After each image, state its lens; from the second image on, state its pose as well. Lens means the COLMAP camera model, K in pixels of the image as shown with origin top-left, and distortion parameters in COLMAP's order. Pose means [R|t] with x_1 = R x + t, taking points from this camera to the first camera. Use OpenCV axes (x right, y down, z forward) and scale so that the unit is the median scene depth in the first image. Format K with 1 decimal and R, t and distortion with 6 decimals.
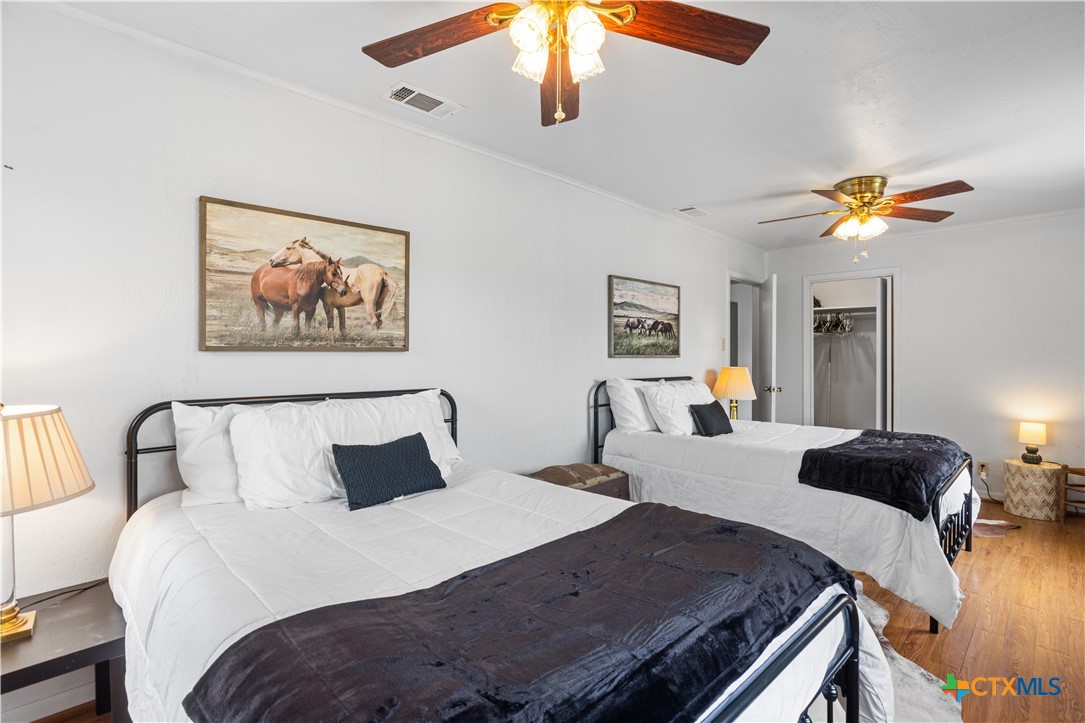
lens RADIAL K [[520.3, 0, 551.1], [0, 520.3, 359.1], [0, 0, 1]] dist [-0.037783, 0.015951]
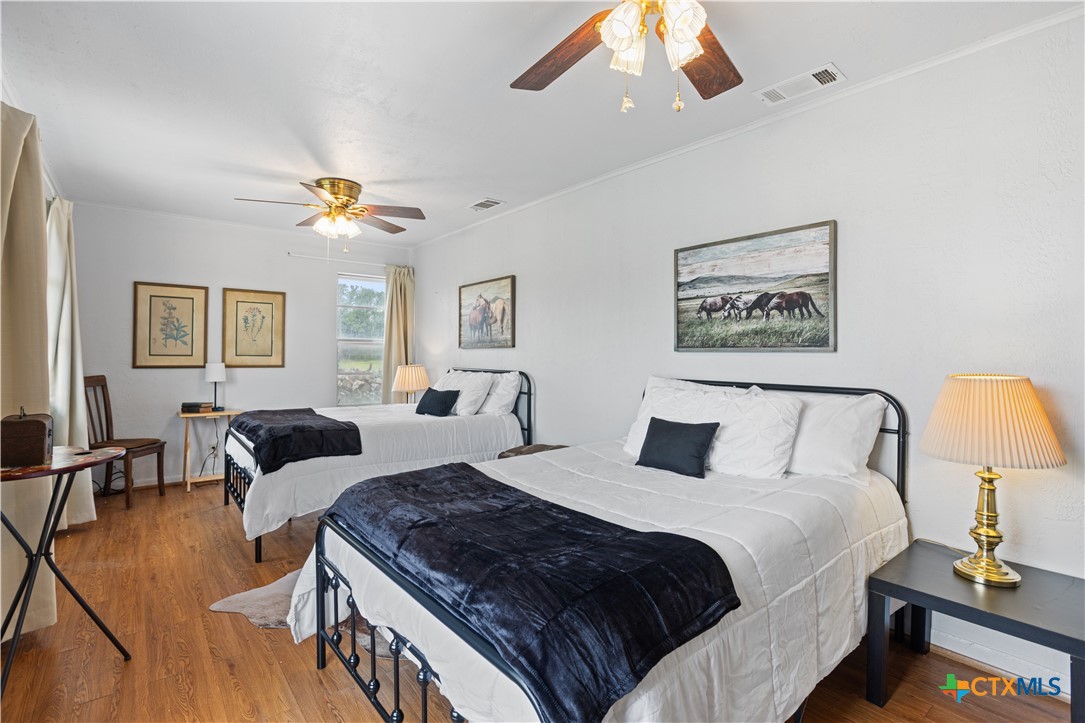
lens RADIAL K [[520.3, 0, 548.9], [0, 520.3, 355.5], [0, 0, 1]] dist [-0.037783, 0.015951]
pose [[-0.091336, 0.012605, -0.995740, 0.904472], [0.001533, 0.999920, 0.012517, -0.006643], [0.995819, -0.000384, -0.091348, 0.840339]]
